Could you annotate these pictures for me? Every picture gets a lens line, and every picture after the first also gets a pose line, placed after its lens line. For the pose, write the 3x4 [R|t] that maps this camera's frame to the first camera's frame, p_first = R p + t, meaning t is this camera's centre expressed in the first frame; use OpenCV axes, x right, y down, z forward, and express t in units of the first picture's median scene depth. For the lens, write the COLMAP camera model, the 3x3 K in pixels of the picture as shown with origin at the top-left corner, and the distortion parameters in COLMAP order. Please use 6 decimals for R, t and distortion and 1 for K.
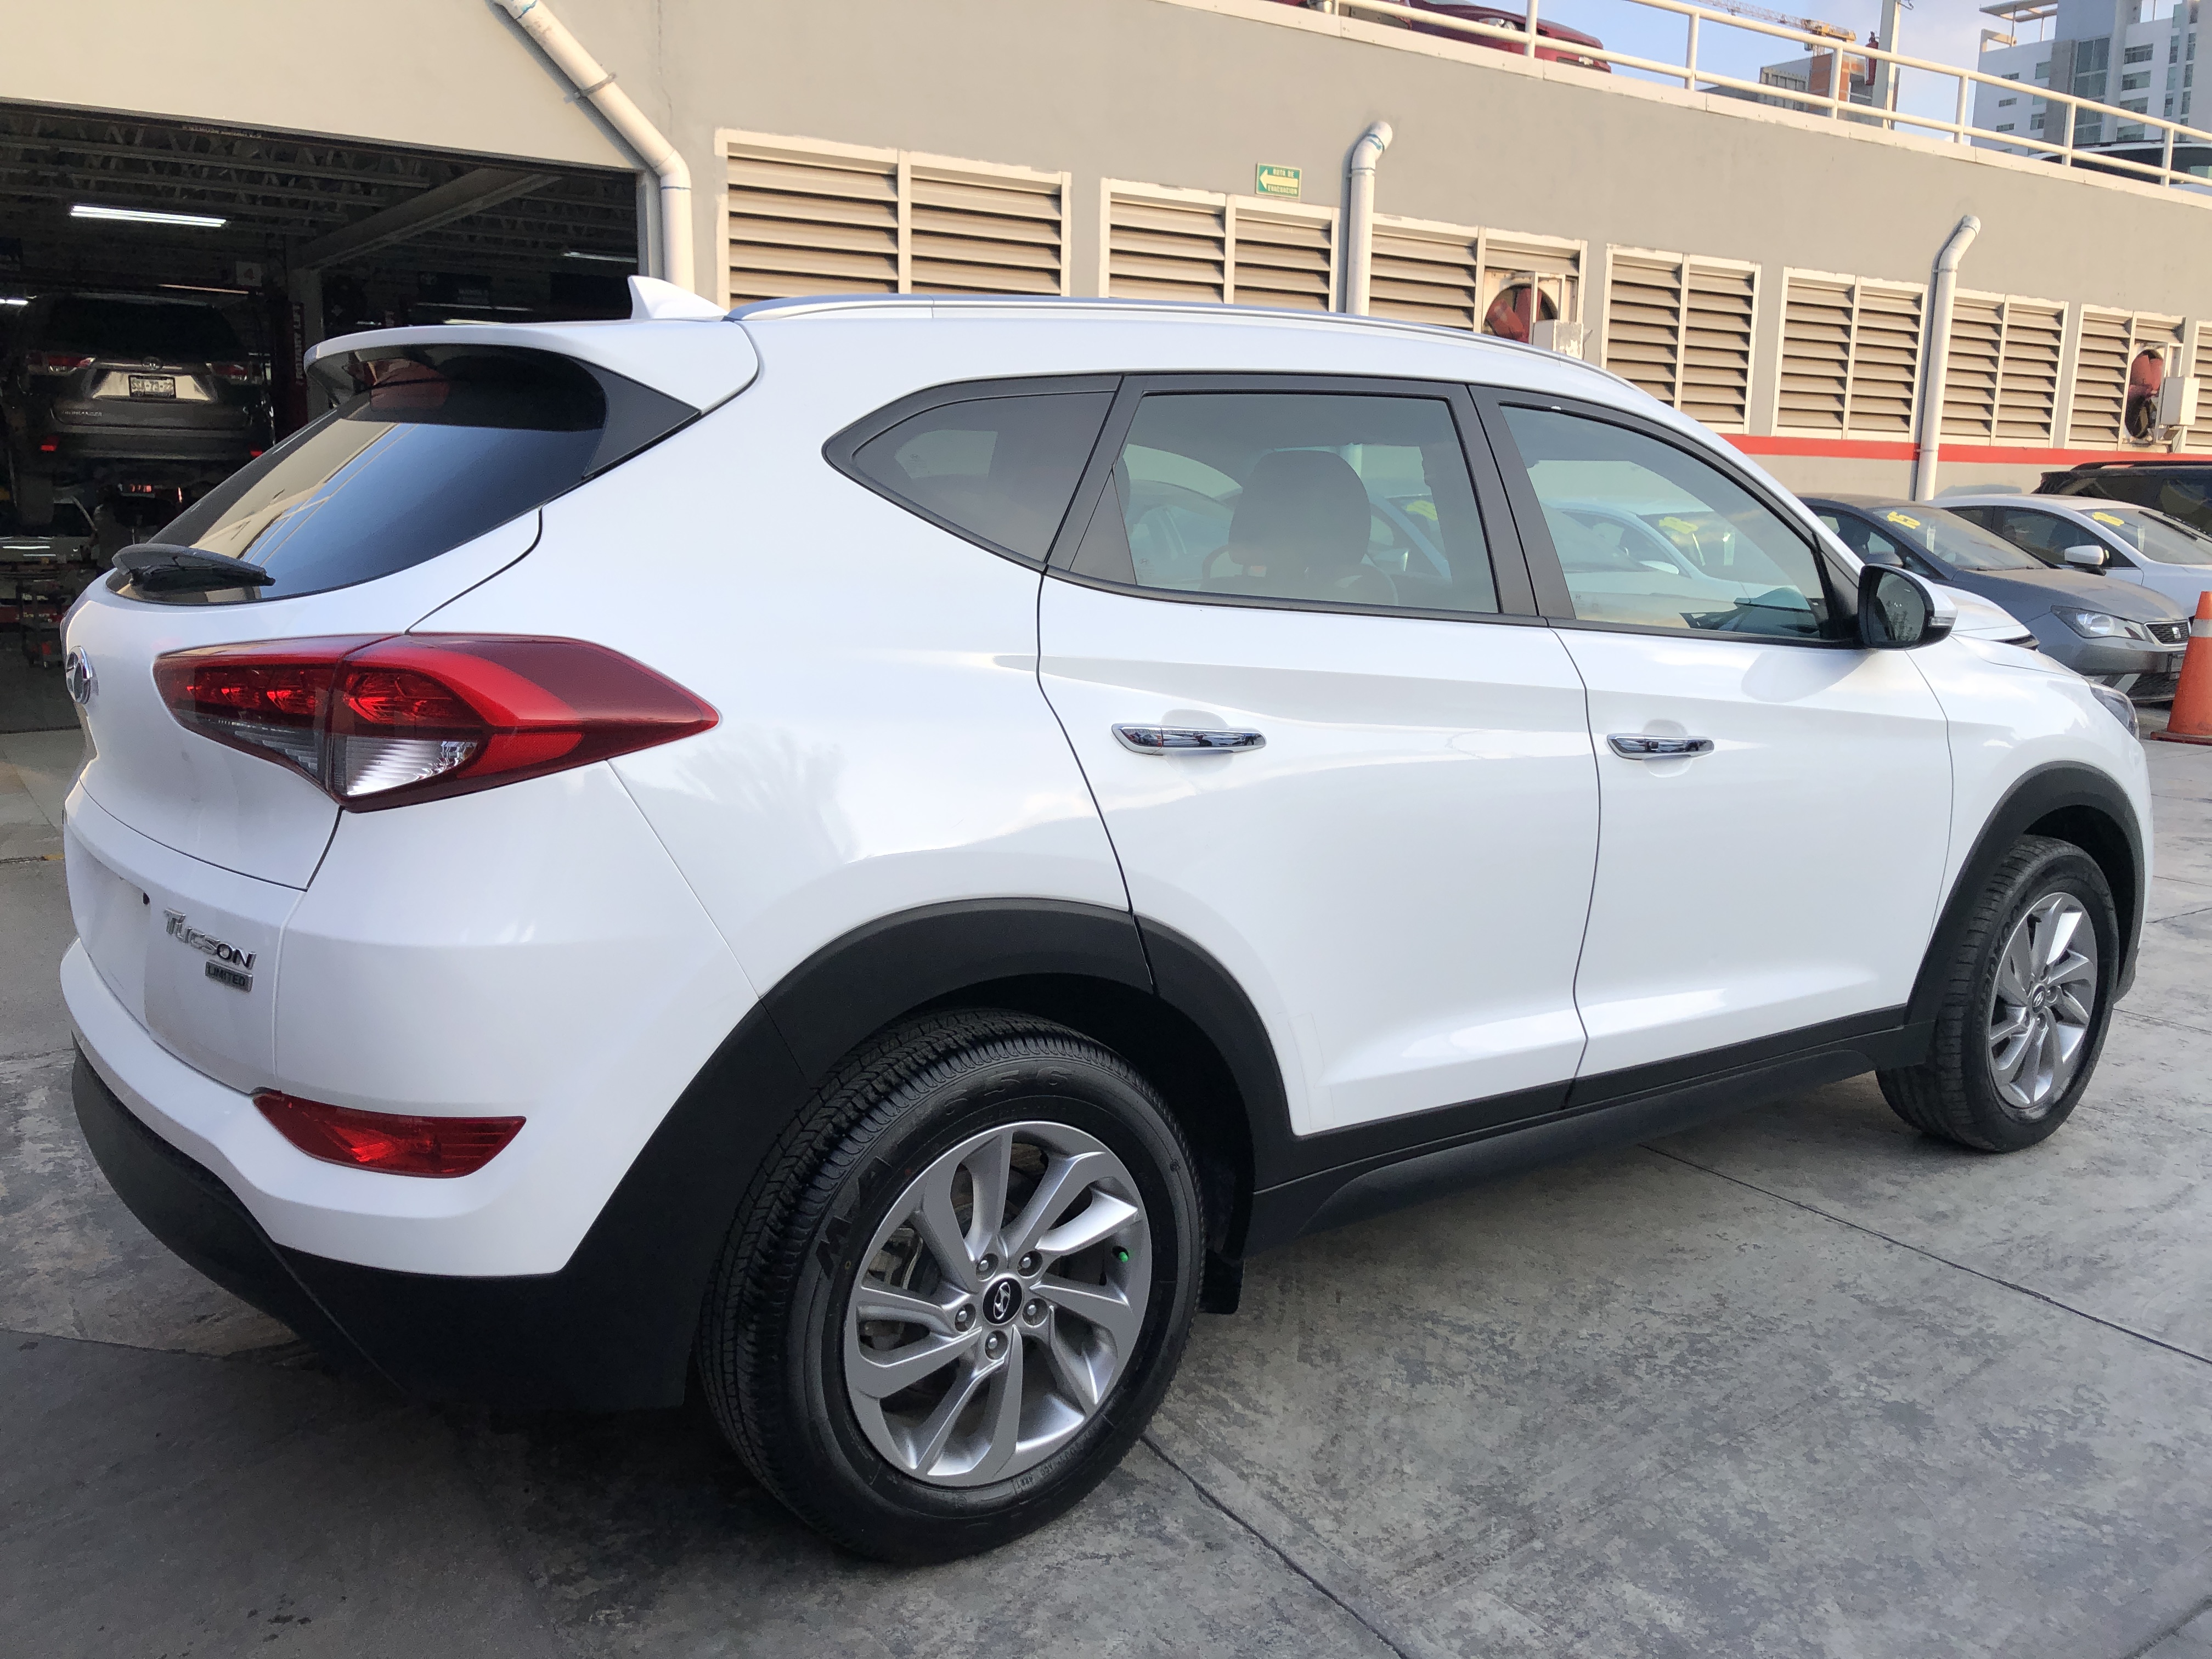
lens RADIAL K [[1816.8, 0, 1115.5], [0, 1816.8, 814.9], [0, 0, 1]] dist [-0.000410, 0.016594]
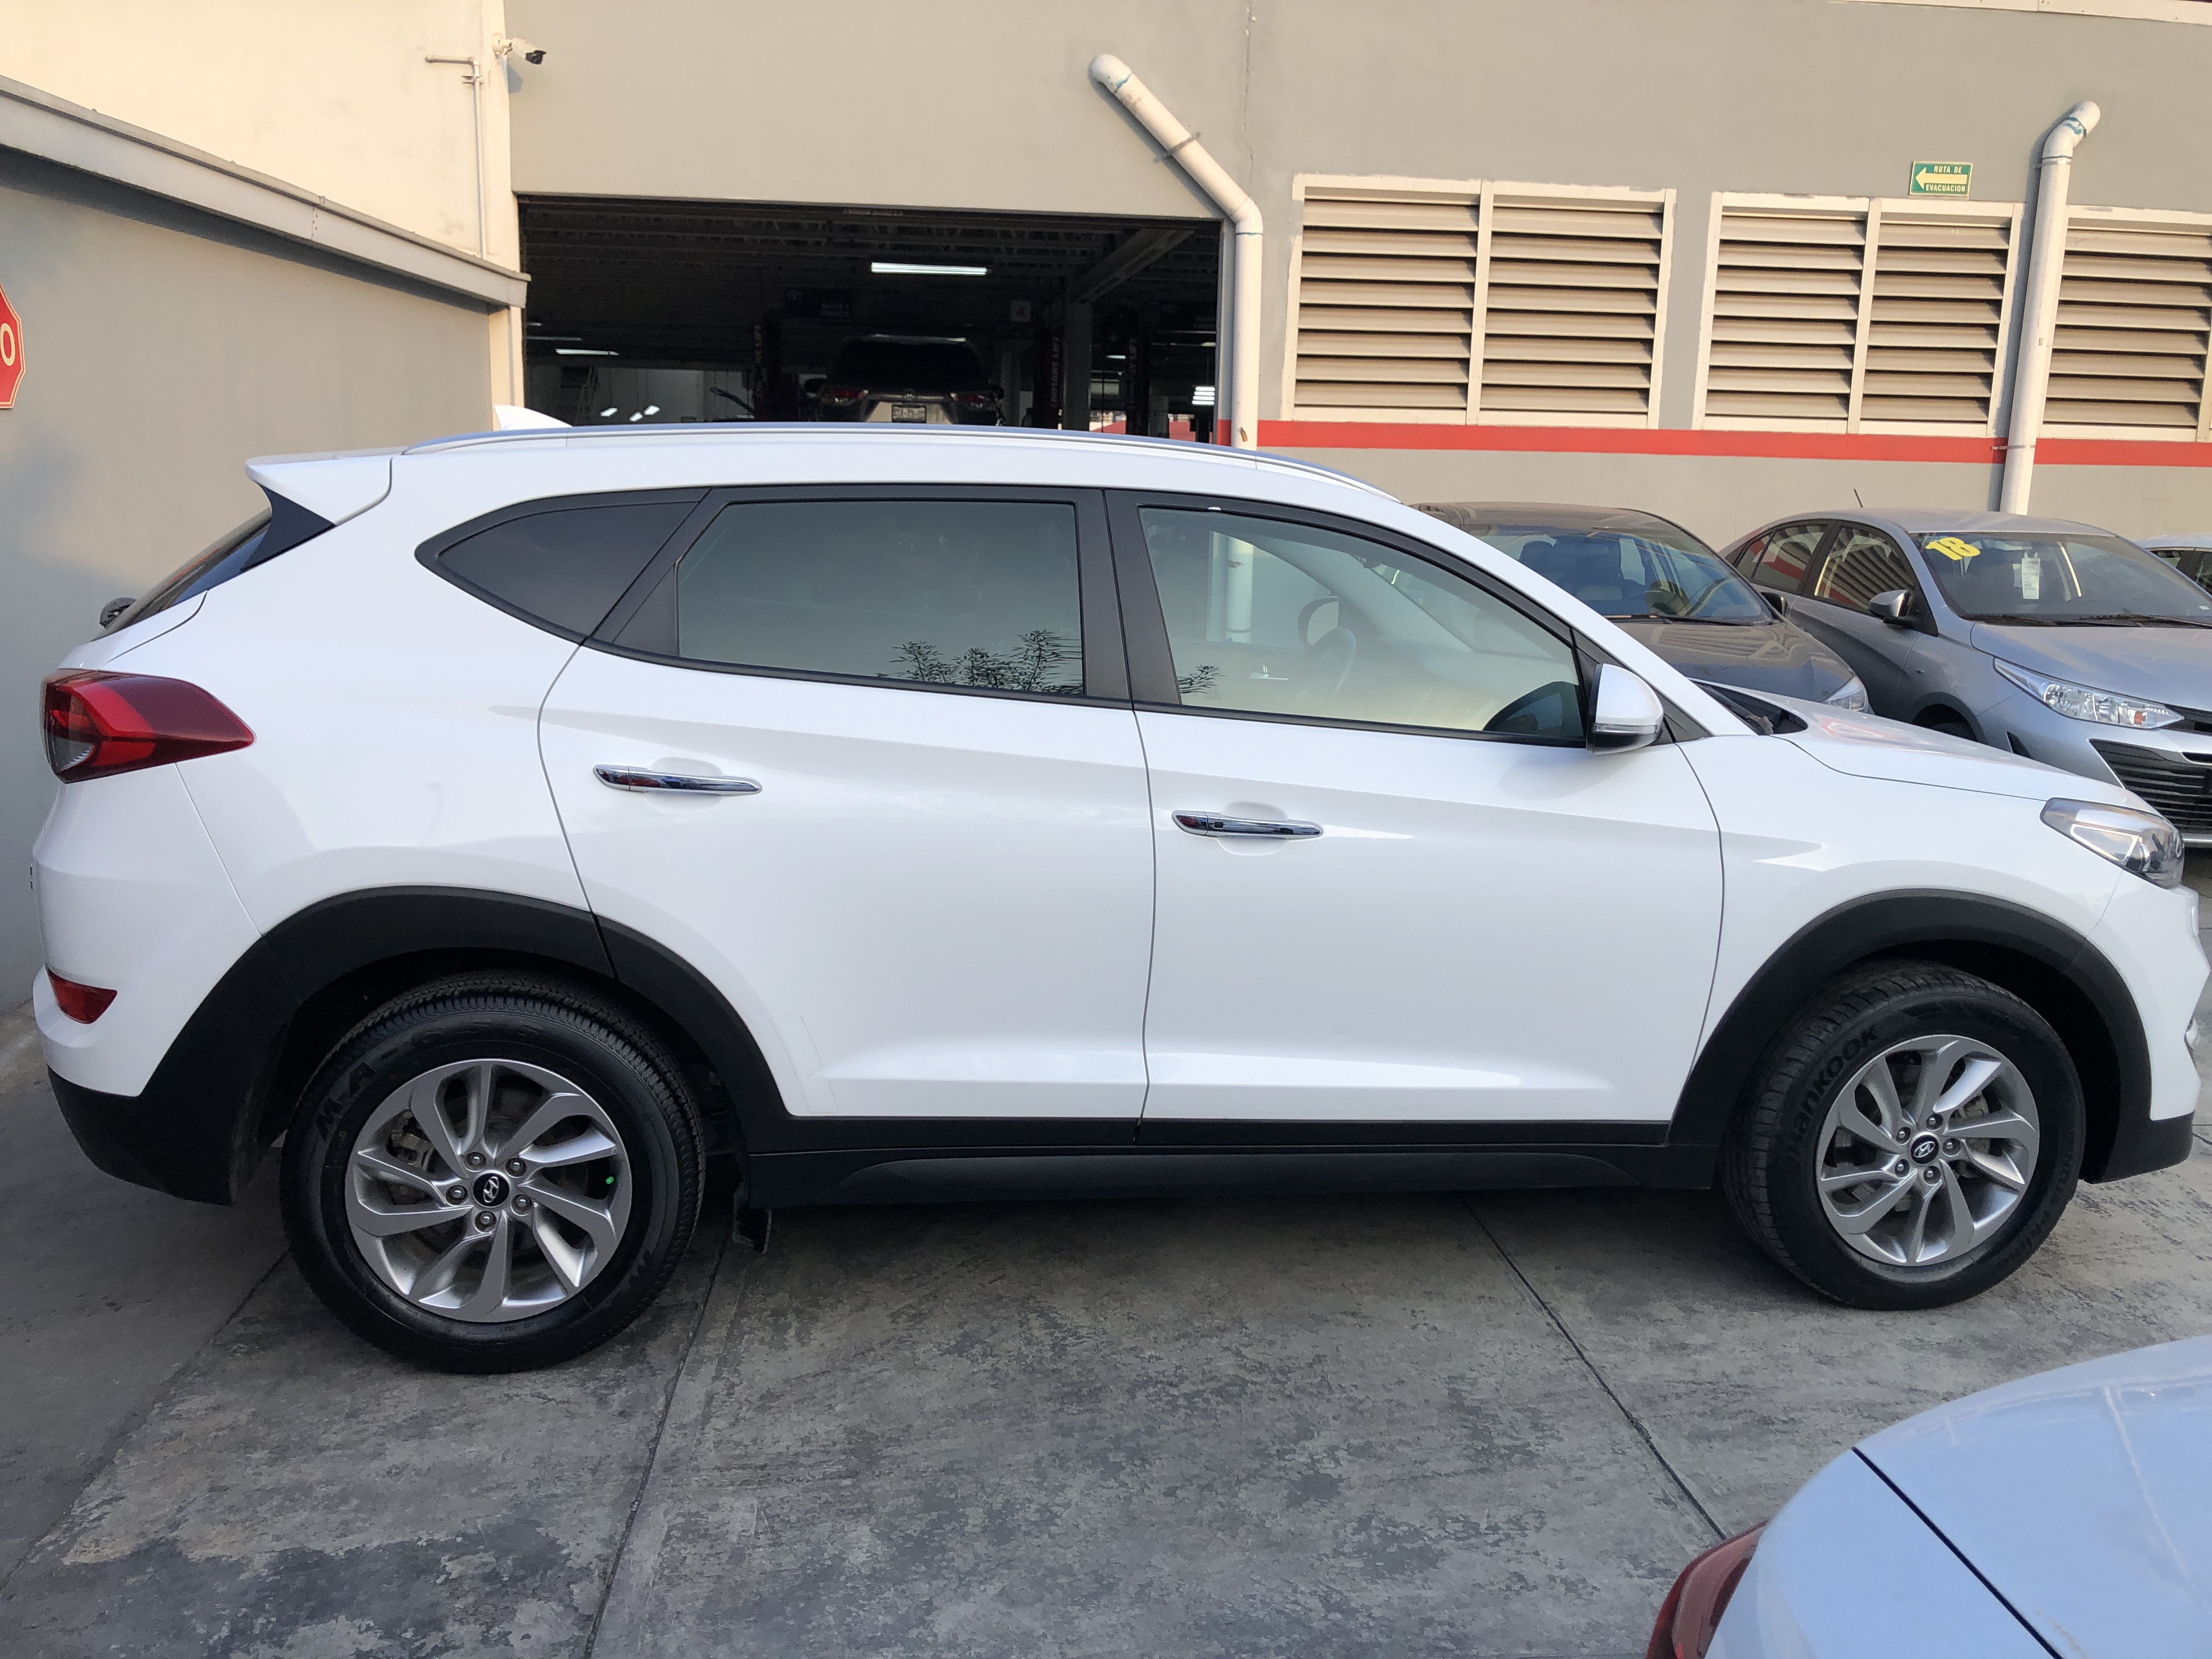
lens RADIAL K [[1820.0, 0, 1106.0], [0, 1820.0, 829.5], [0, 0, 1]] dist [0.021640, -0.036843]
pose [[0.884319, 0.097251, -0.456643, 0.695569], [-0.093256, 0.995149, 0.031340, -0.060166], [0.457476, 0.014870, 0.889098, 0.007815]]
